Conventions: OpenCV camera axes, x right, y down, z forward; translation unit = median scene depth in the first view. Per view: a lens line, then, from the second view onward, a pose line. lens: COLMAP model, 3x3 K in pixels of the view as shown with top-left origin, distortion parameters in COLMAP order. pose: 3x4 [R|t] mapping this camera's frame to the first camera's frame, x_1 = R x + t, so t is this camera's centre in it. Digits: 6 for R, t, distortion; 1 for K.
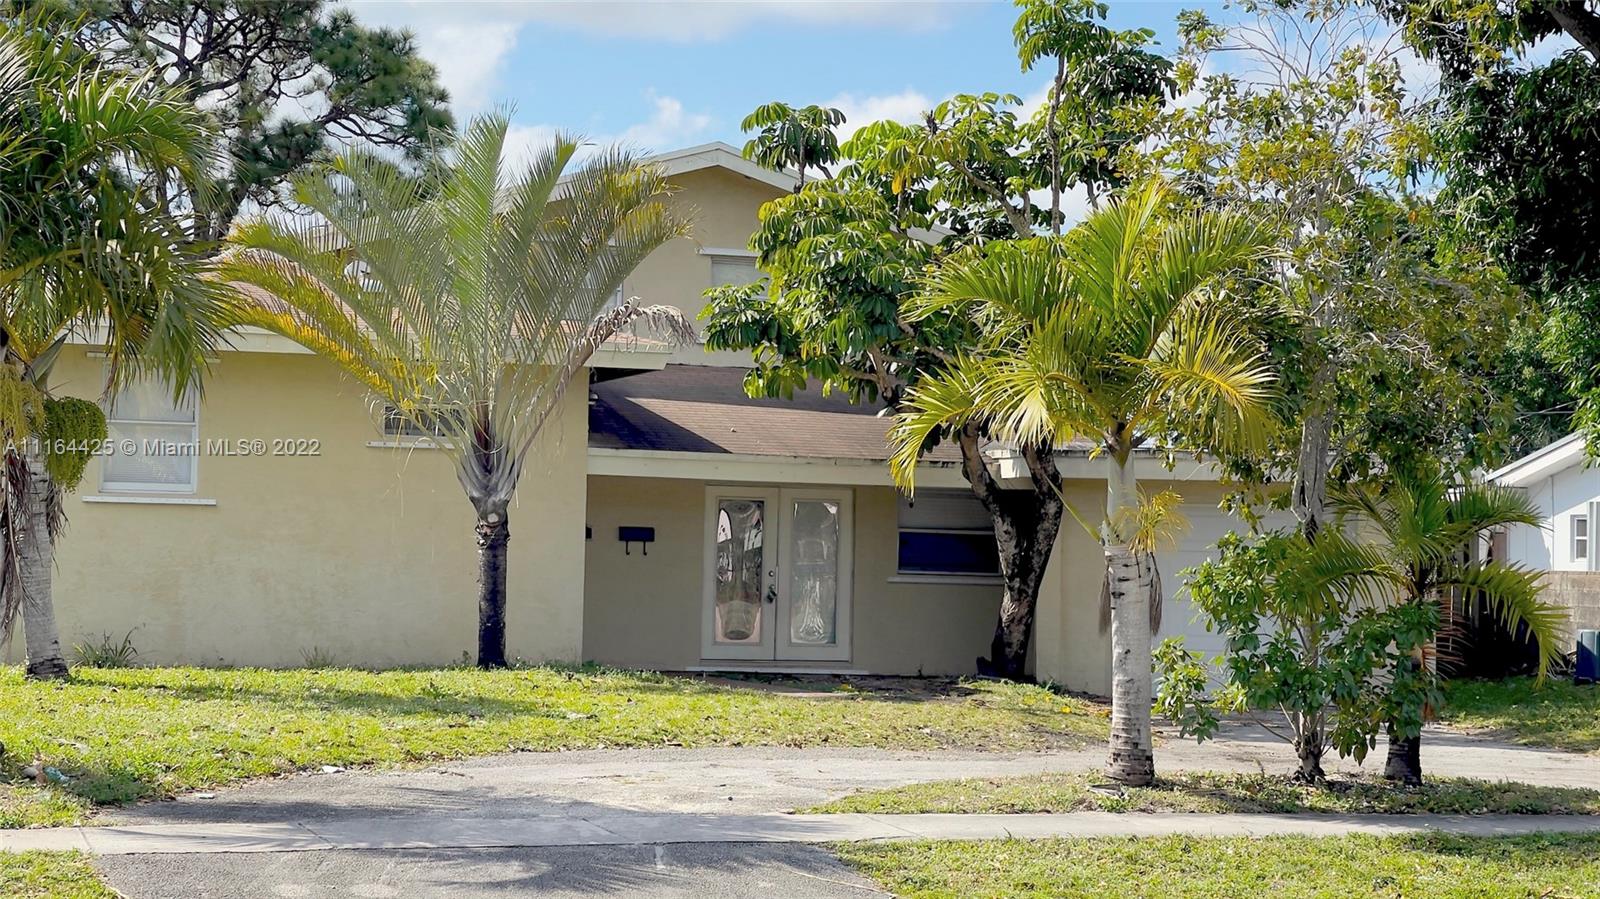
lens RADIAL K [[2981.8, 0, 802.2], [0, 2981.8, 448.5], [0, 0, 1]] dist [0.409483, 0.000000]
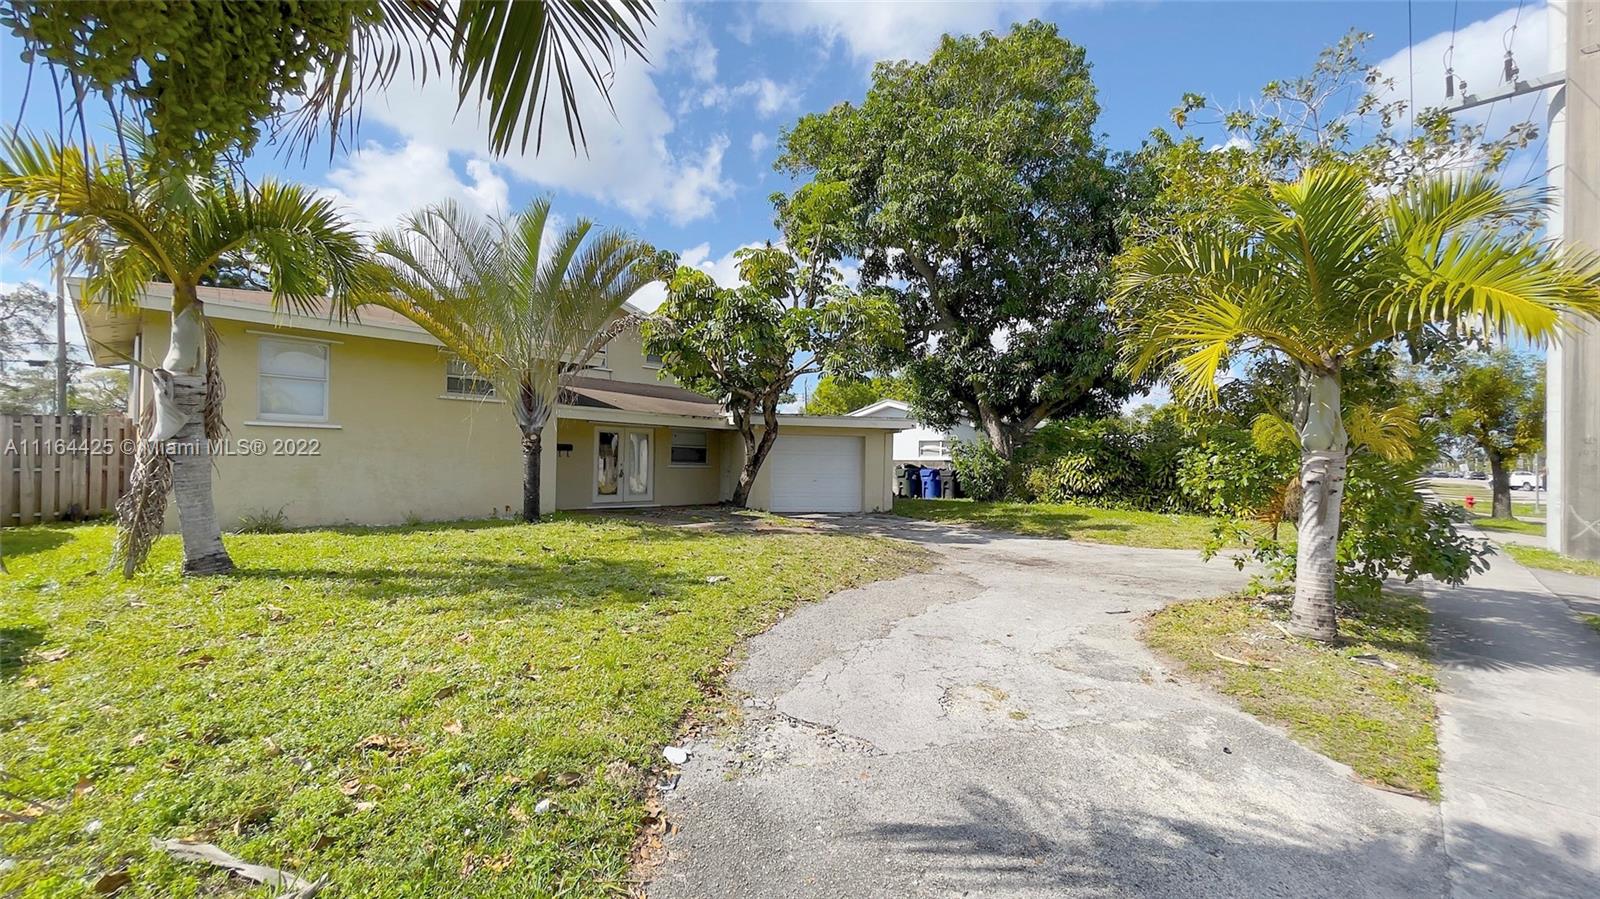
lens RADIAL K [[638.9, 0, 798.3], [0, 638.9, 455.3], [0, 0, 1]] dist [-0.002241, -0.000008]
pose [[0.884852, -0.005314, 0.465843, -0.134391], [-0.012166, 0.999330, 0.034509, 0.018165], [-0.465714, -0.036203, 0.884194, 0.567766]]
